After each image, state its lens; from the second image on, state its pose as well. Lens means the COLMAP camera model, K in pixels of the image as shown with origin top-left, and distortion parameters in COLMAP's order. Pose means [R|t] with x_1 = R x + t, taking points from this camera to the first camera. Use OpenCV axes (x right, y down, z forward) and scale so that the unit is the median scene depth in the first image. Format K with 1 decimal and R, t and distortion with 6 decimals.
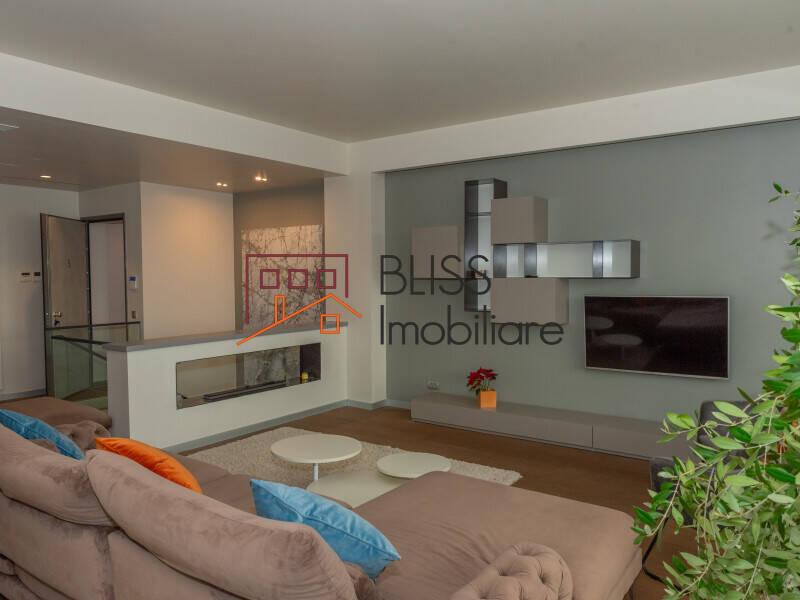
lens RADIAL K [[598.2, 0, 399.3], [0, 598.2, 300.2], [0, 0, 1]] dist [-0.010202, 0.009820]
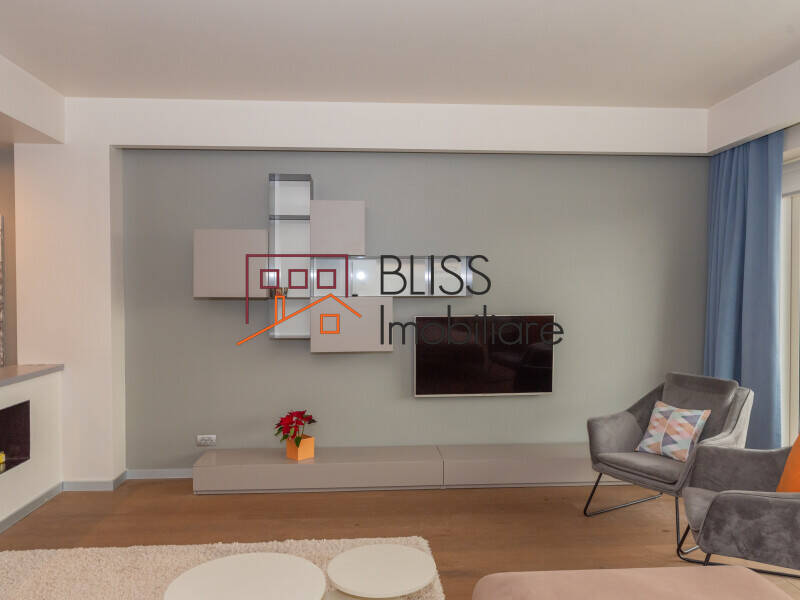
lens RADIAL K [[598.2, 0, 395.6], [0, 598.2, 305.8], [0, 0, 1]] dist [-0.010202, 0.009820]
pose [[0.774299, -0.013706, 0.632672, -0.258232], [0.028439, 0.999509, -0.013151, -0.010851], [-0.632181, 0.028175, 0.774308, 0.297496]]
